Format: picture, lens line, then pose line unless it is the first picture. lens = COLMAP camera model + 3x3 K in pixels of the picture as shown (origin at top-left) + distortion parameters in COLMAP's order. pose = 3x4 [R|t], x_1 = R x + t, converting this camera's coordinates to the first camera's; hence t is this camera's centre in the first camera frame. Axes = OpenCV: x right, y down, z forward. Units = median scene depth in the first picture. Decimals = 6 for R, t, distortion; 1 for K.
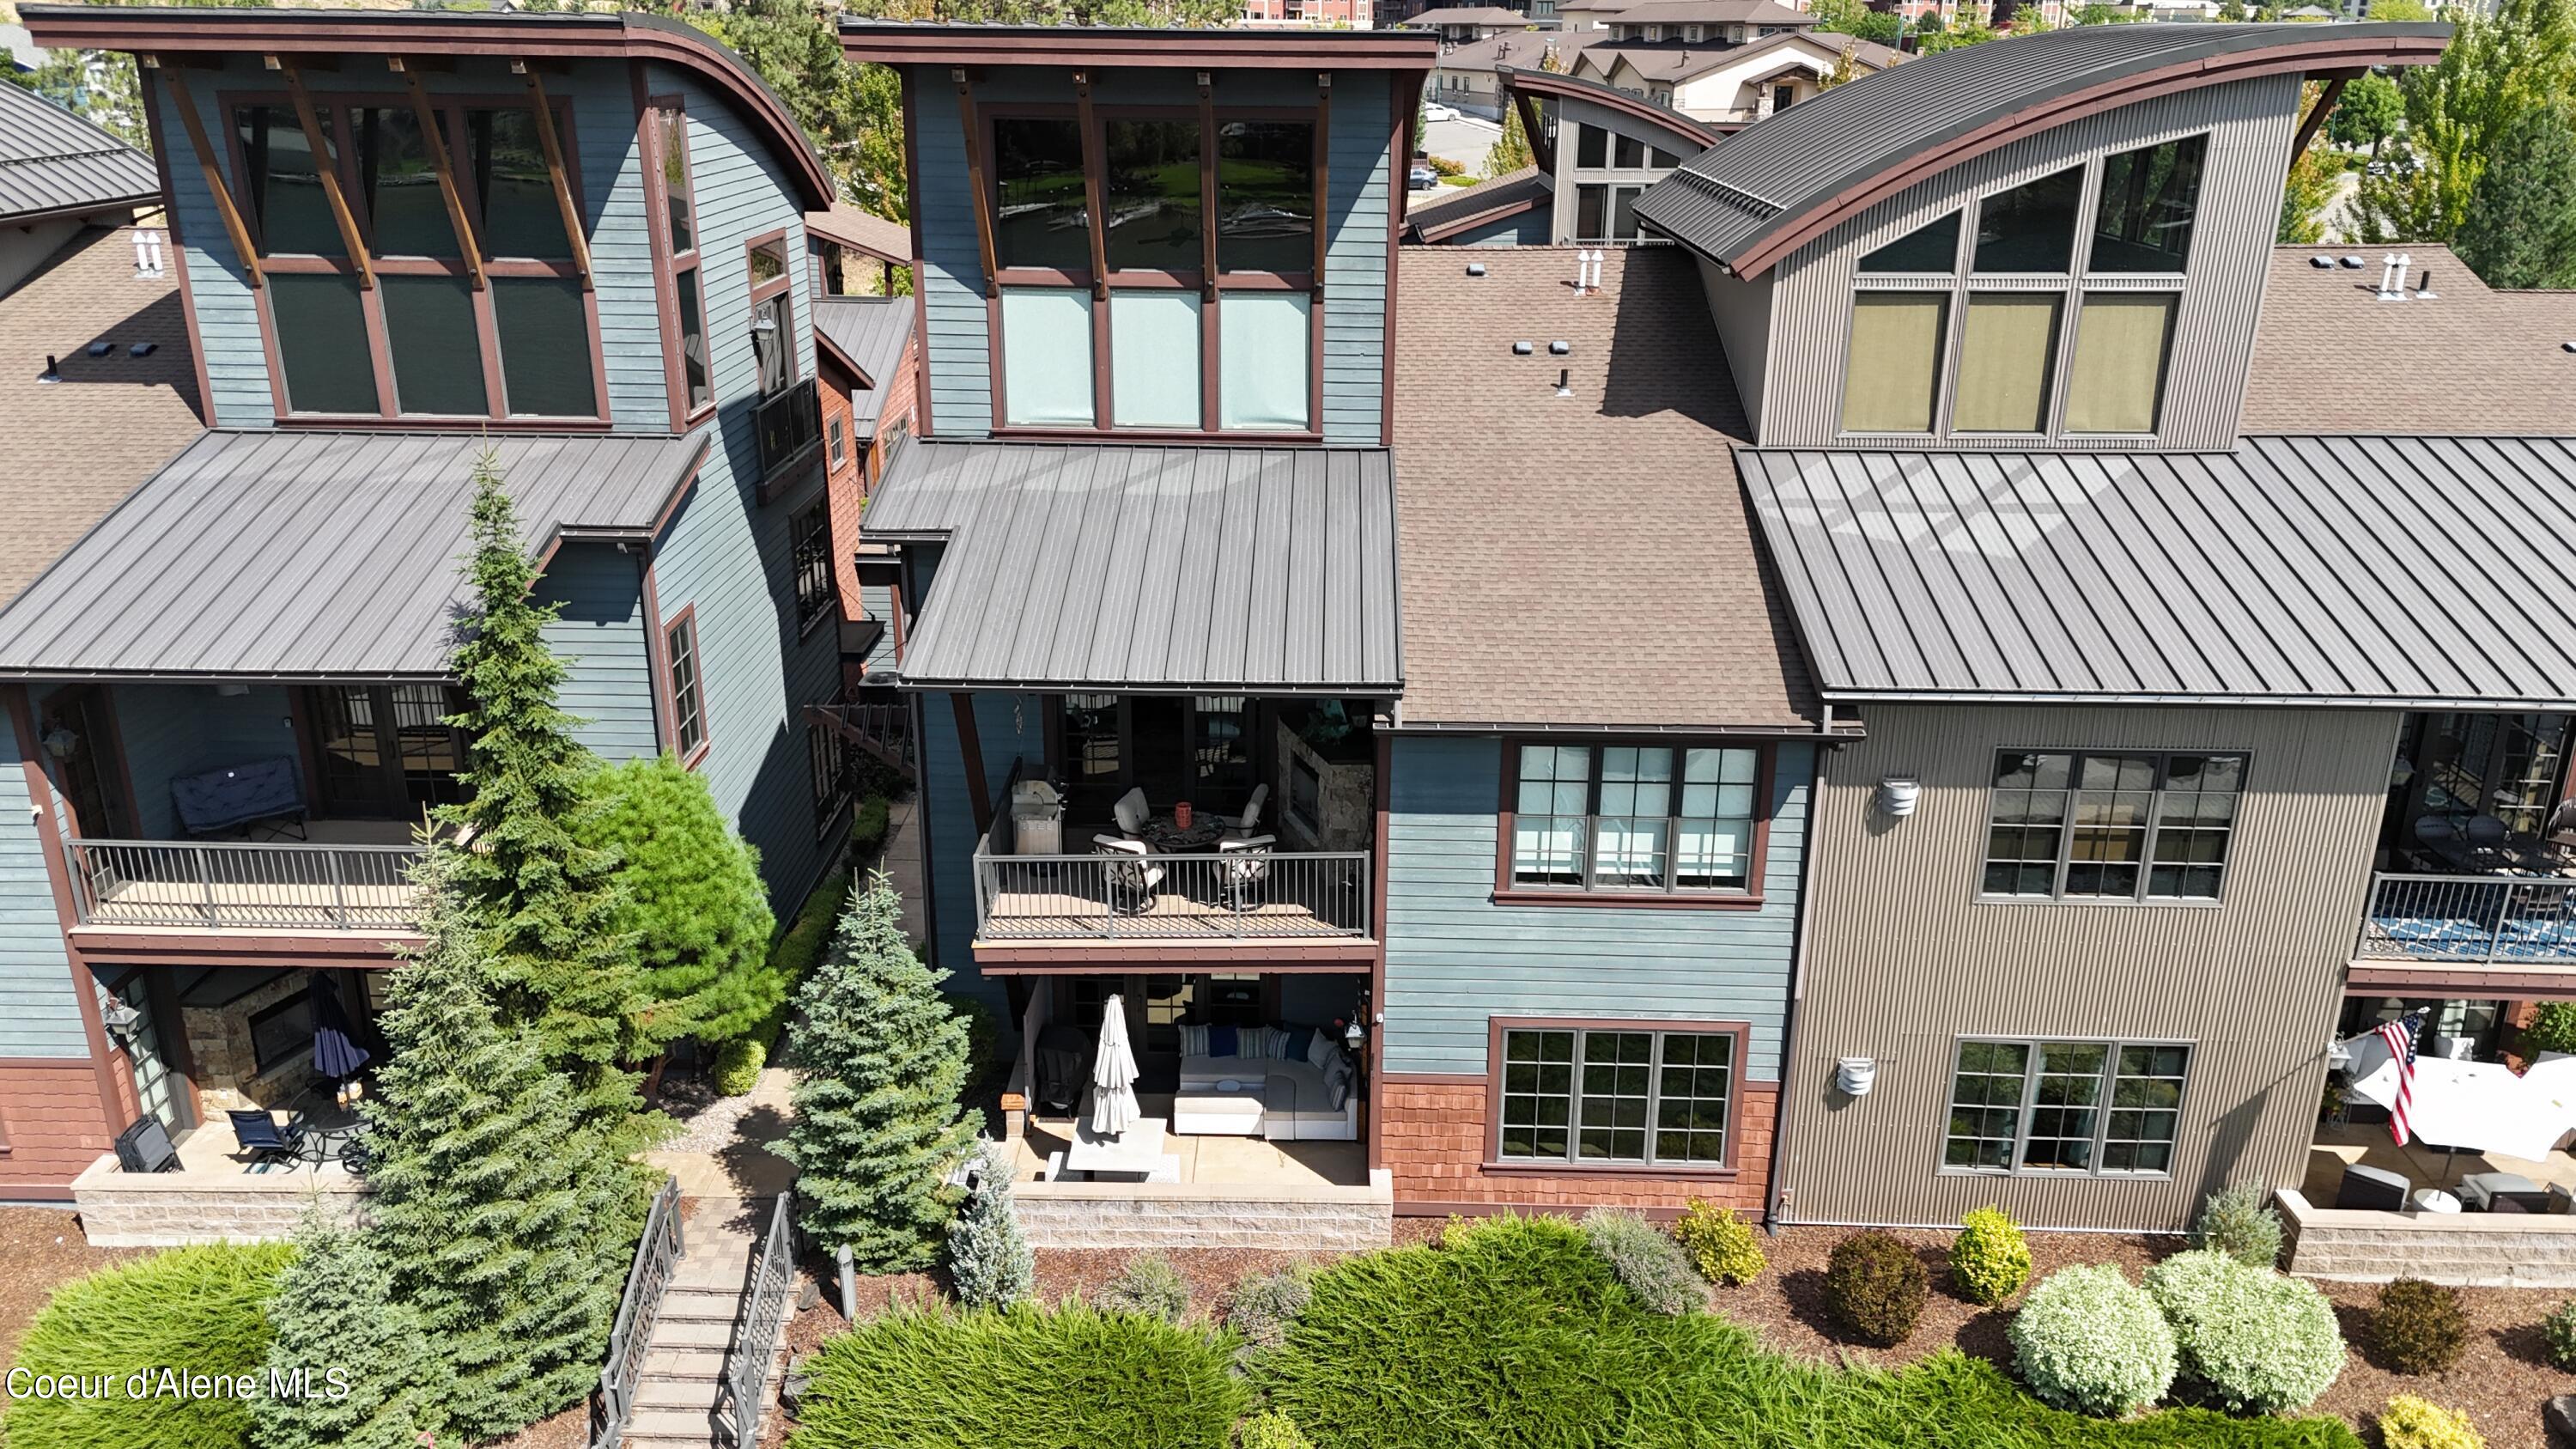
lens RADIAL K [[1897.2, 0, 1288.0], [0, 1897.2, 724.5], [0, 0, 1]] dist [0.056265, -0.050594]
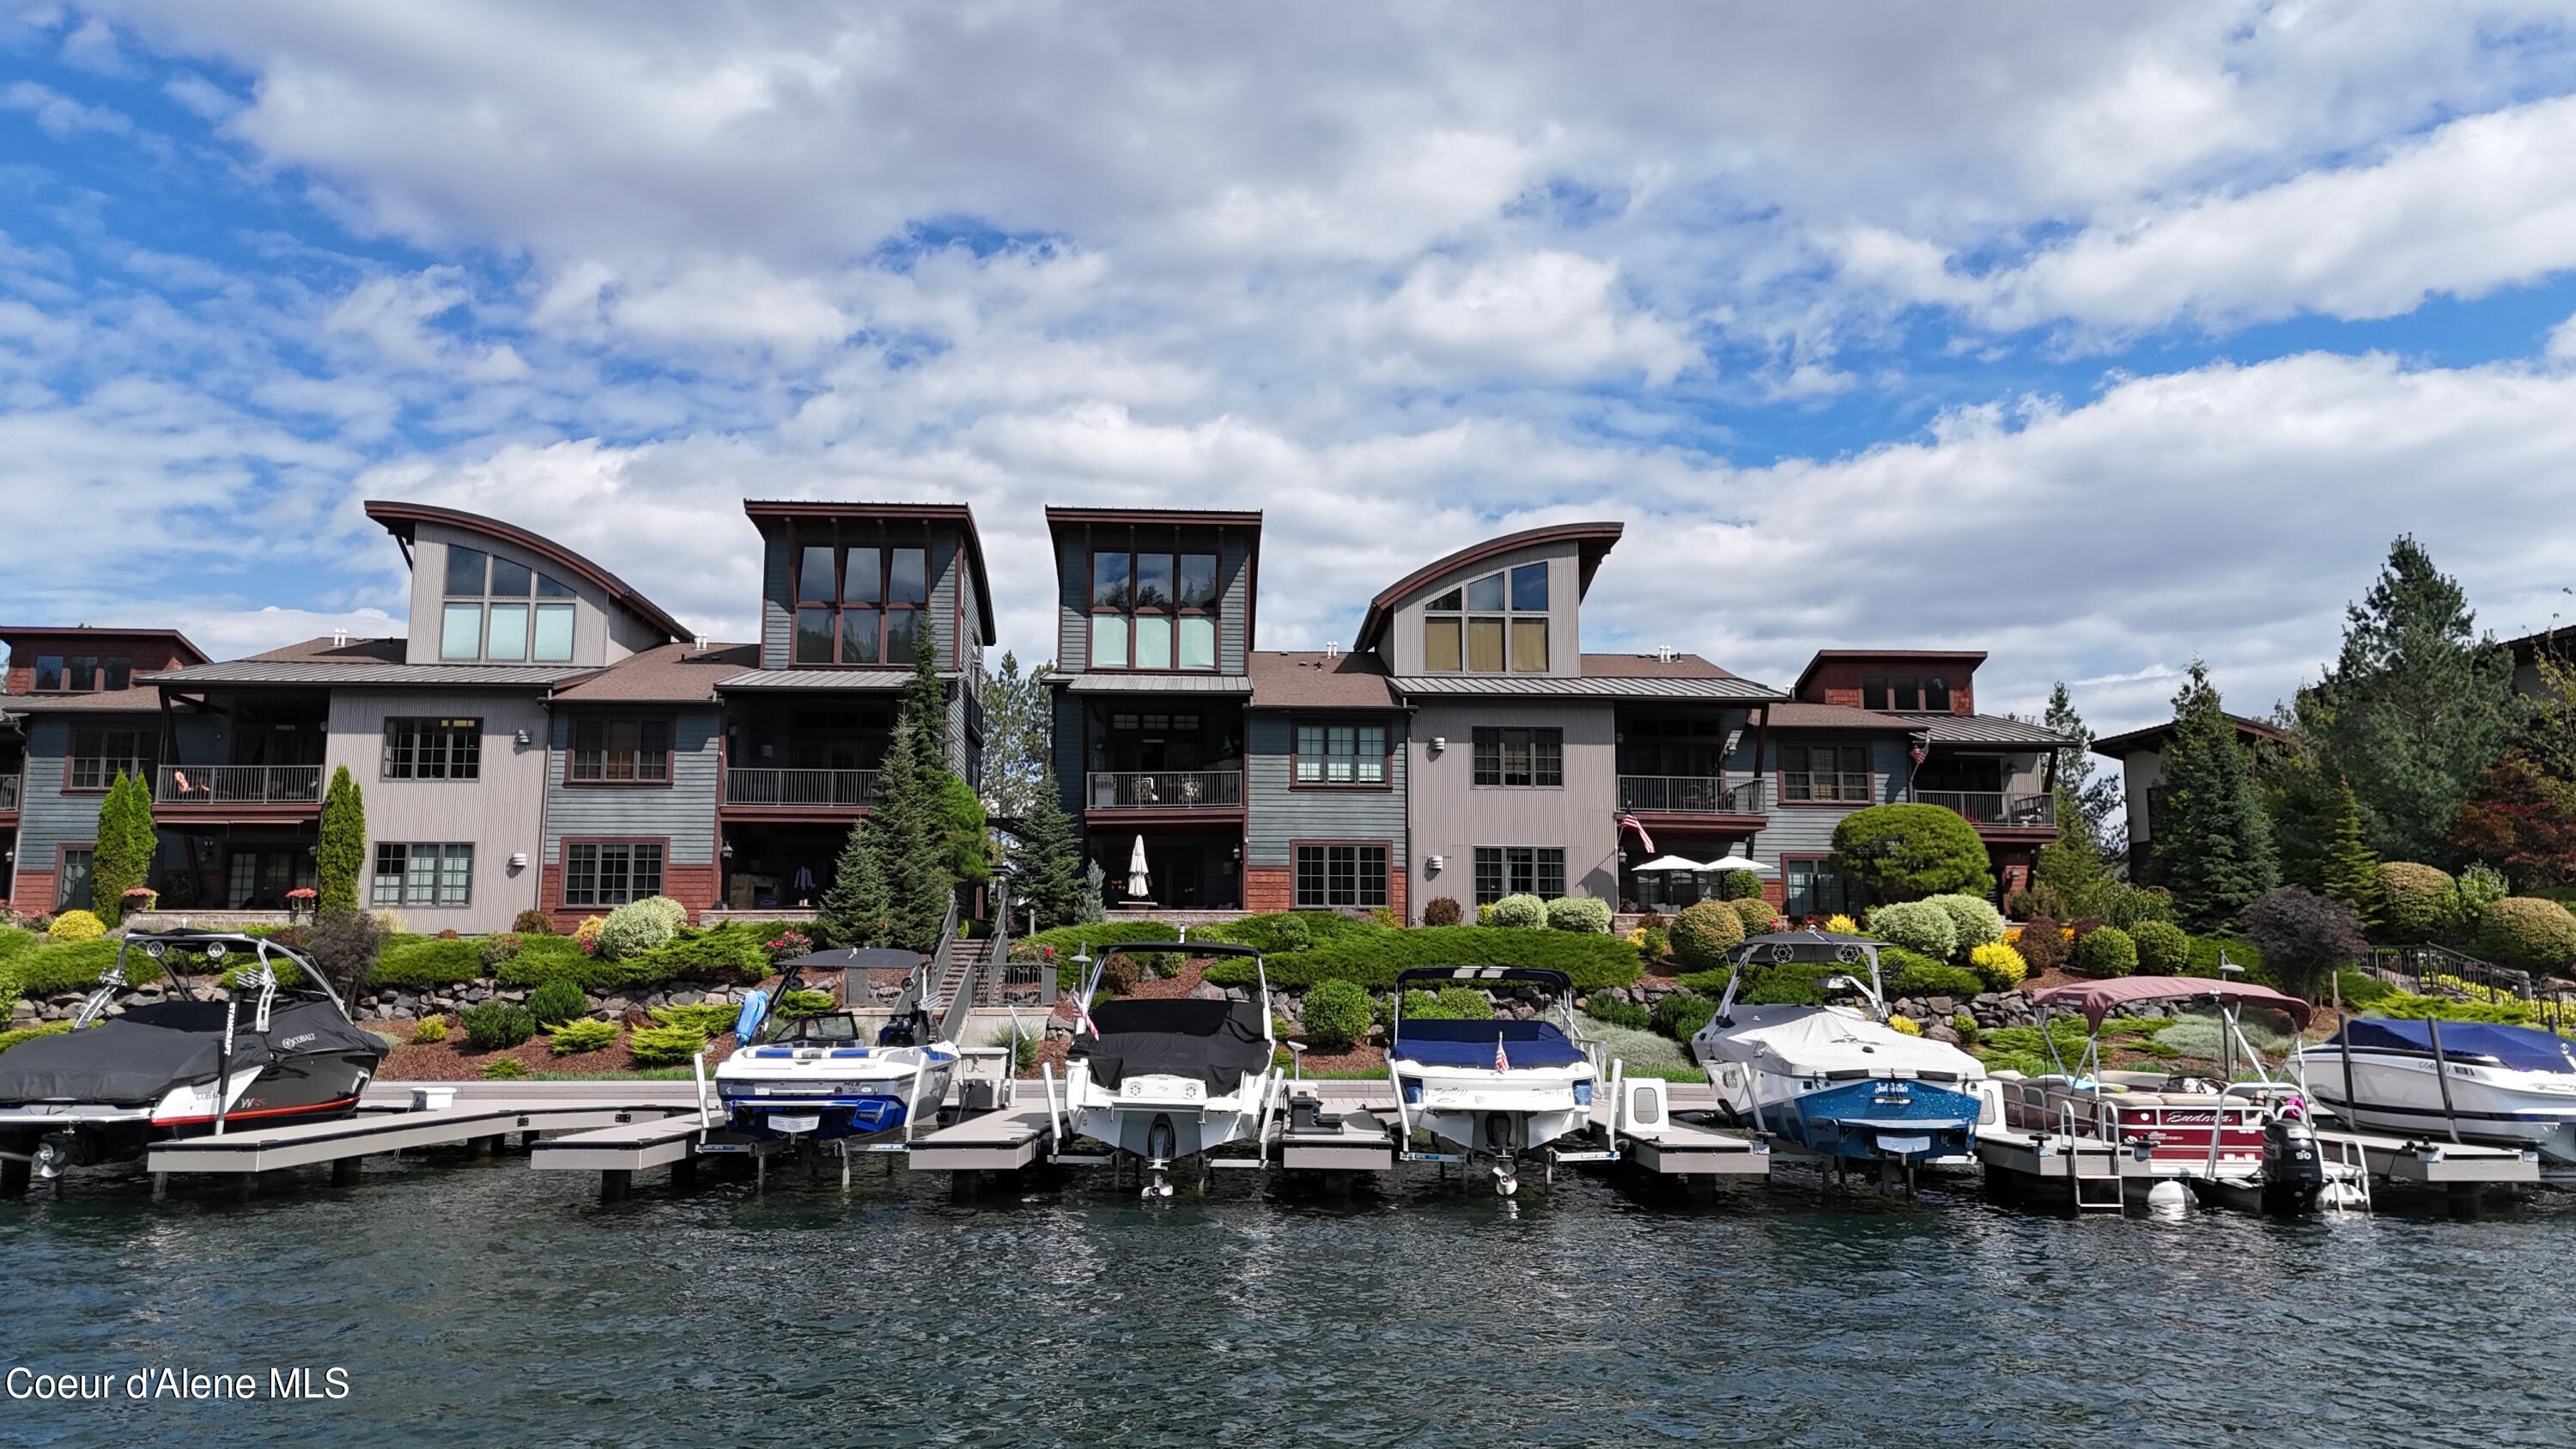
lens RADIAL K [[1897.2, 0, 1288.0], [0, 1897.2, 724.5], [0, 0, 1]] dist [0.056265, -0.050594]
pose [[0.997574, 0.008353, 0.069118, -0.069312], [0.025803, 0.877714, -0.478490, 1.195852], [-0.064663, 0.479112, 0.875369, -1.241131]]
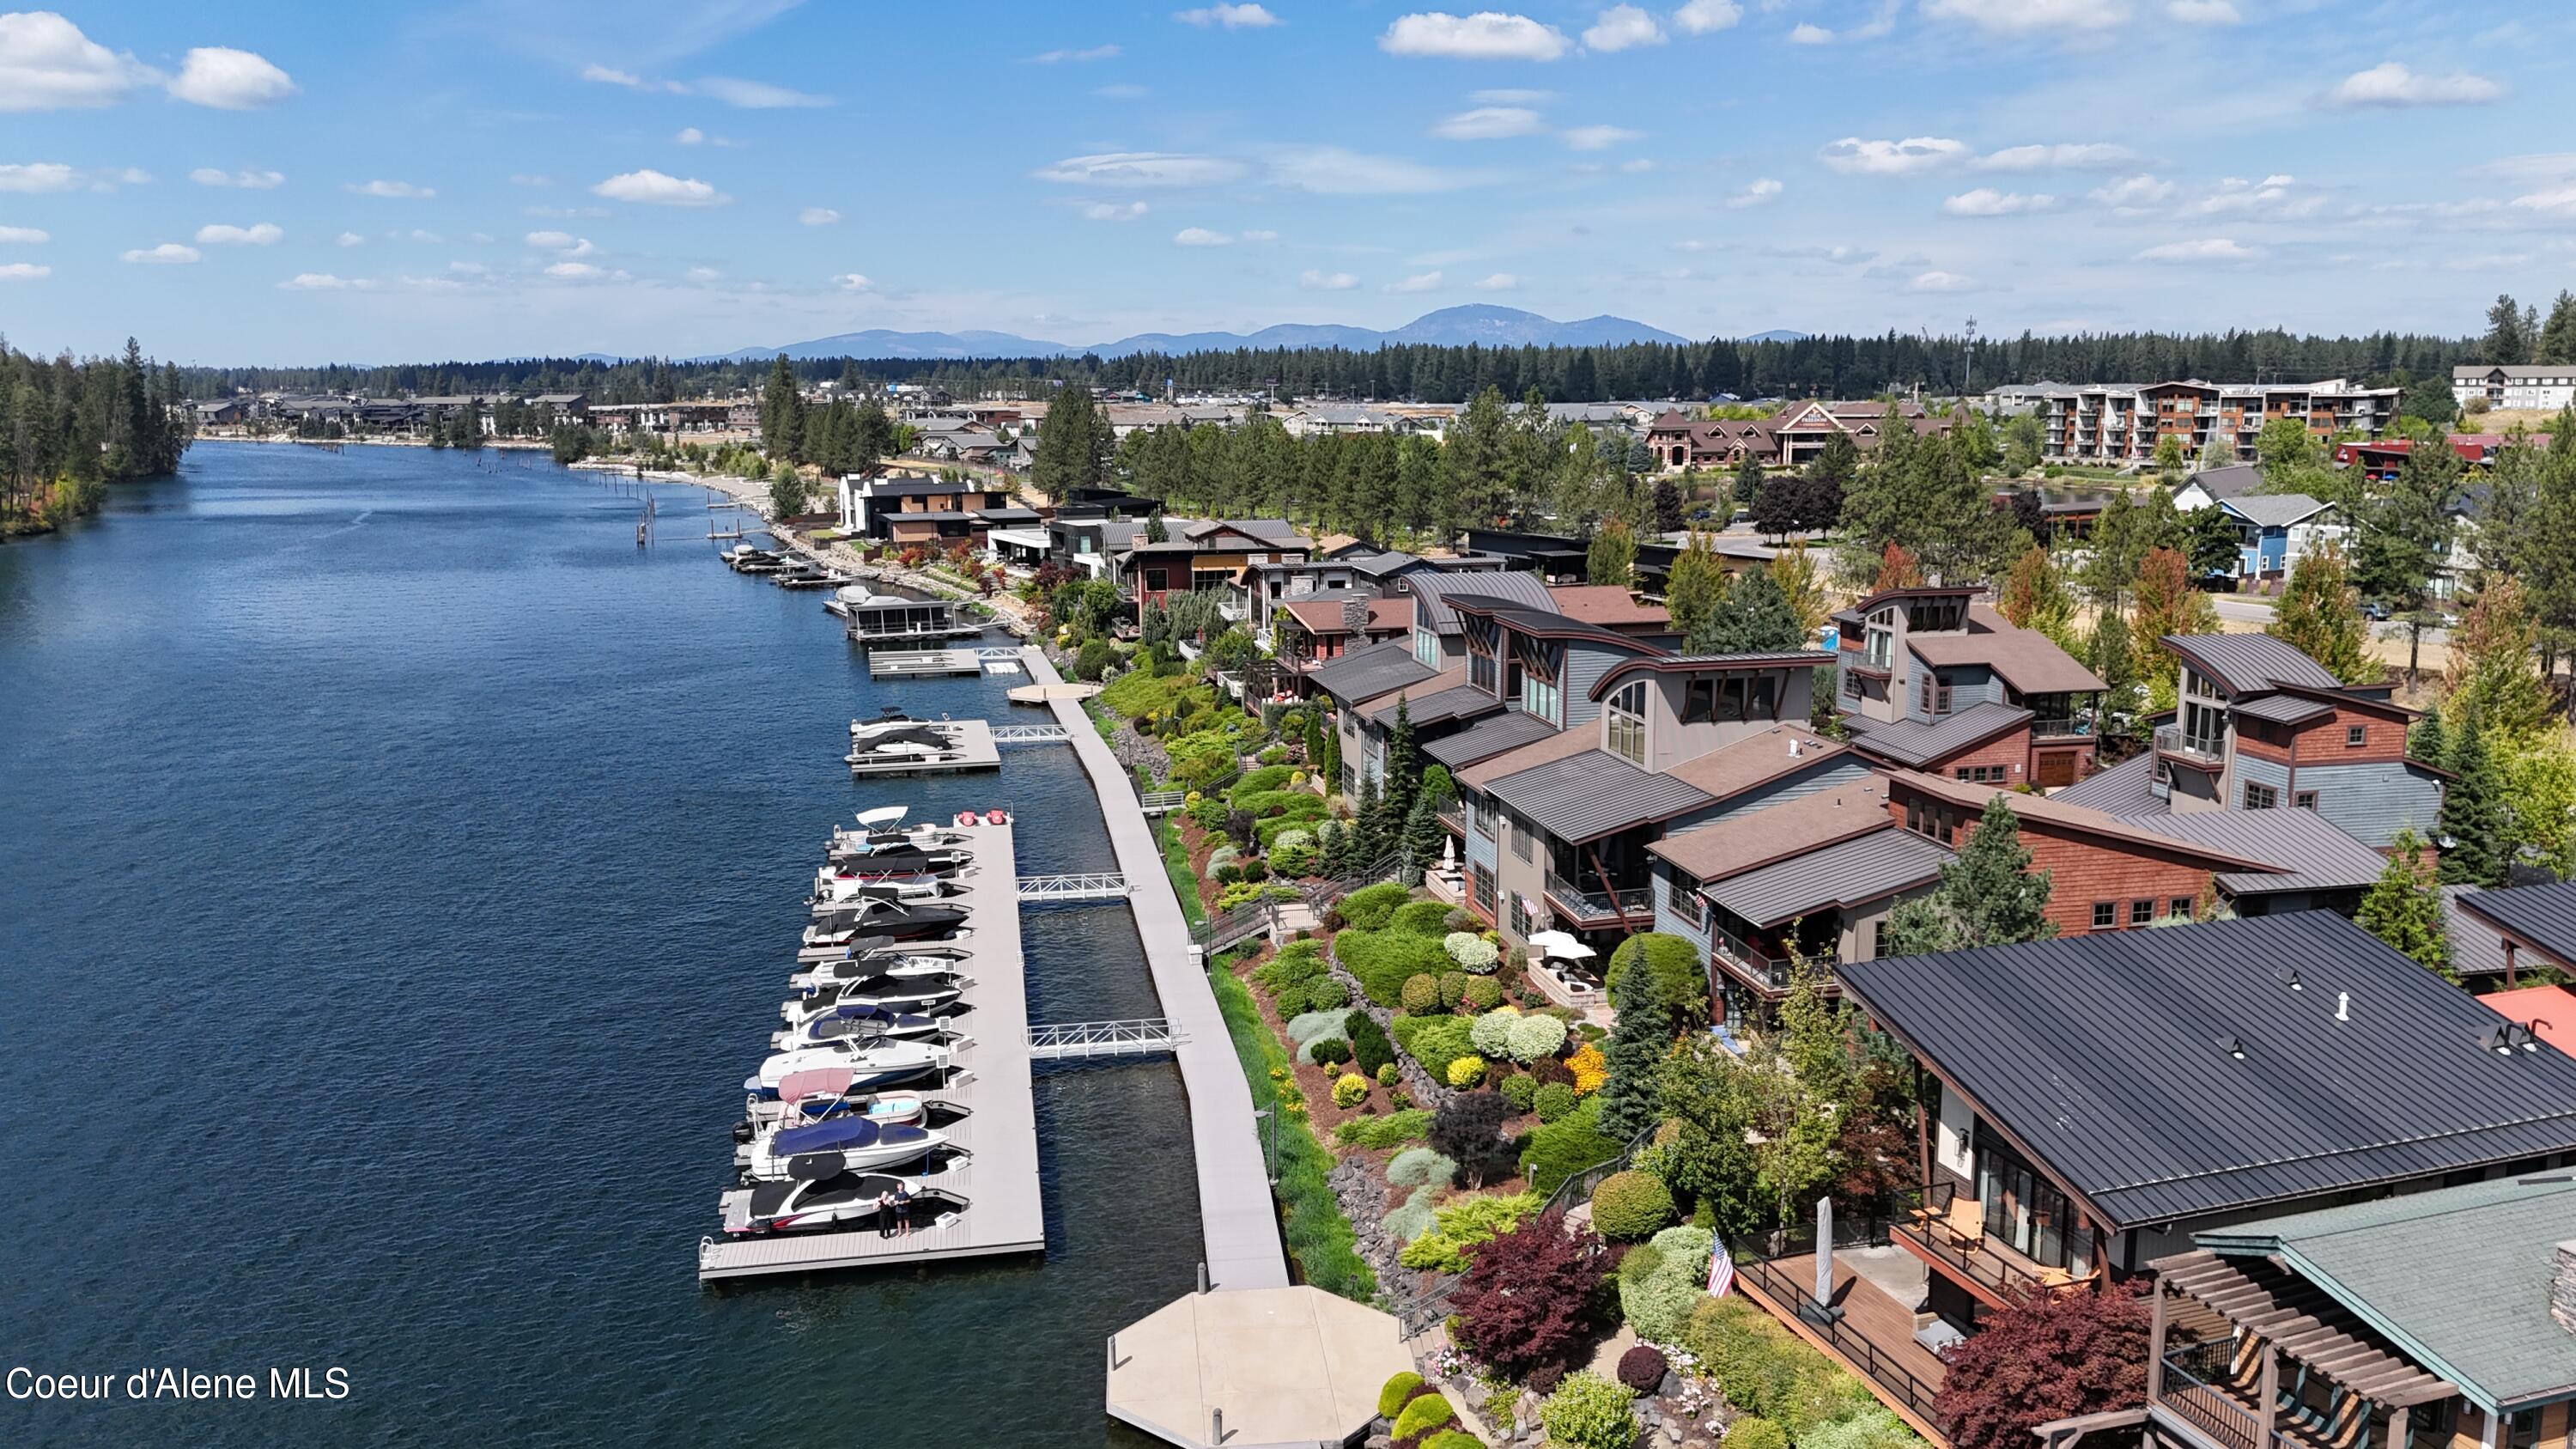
lens RADIAL K [[1885.9, 0, 1288.0], [0, 1885.9, 724.5], [0, 0, 1]] dist [0.093337, -0.115254]
pose [[0.235351, 0.160996, -0.958483, 3.788066], [-0.325118, 0.942413, 0.078466, -0.300758], [0.915920, 0.293153, 0.274140, -0.555363]]
